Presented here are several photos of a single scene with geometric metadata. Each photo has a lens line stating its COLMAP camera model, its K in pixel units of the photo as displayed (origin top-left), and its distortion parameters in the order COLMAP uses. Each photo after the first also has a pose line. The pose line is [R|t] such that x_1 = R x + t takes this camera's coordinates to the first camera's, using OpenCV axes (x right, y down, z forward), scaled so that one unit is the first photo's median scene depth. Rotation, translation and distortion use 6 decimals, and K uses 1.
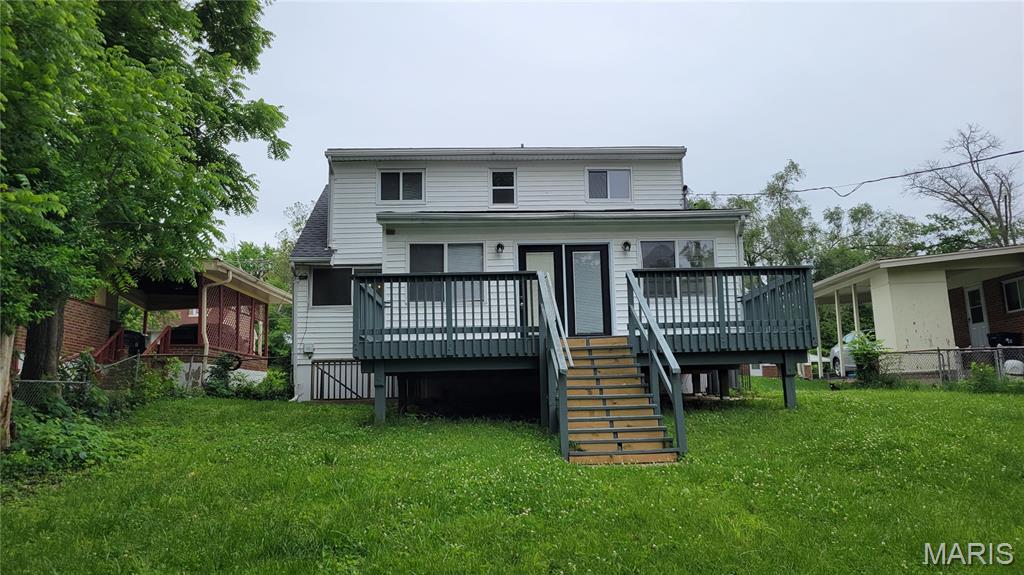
lens RADIAL K [[755.4, 0, 512.2], [0, 755.4, 281.0], [0, 0, 1]] dist [0.069304, -0.004420]
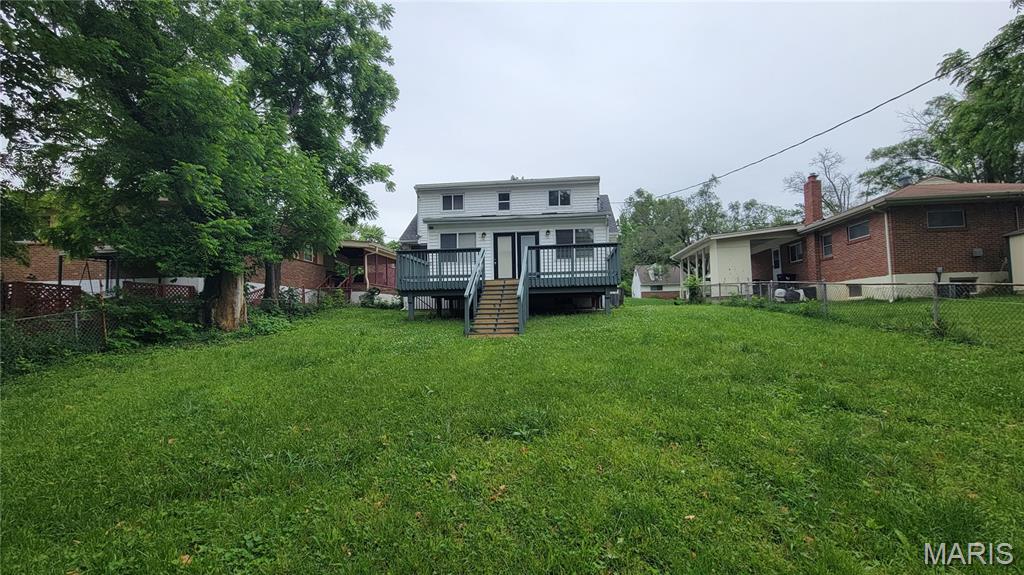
lens RADIAL K [[413.3, 0, 512.3], [0, 413.3, 292.2], [0, 0, 1]] dist [0.014852, -0.000185]
pose [[0.989029, -0.000927, -0.147720, 0.168249], [0.016983, 0.994064, 0.107464, -0.007006], [0.146743, -0.108794, 0.983174, -0.060728]]
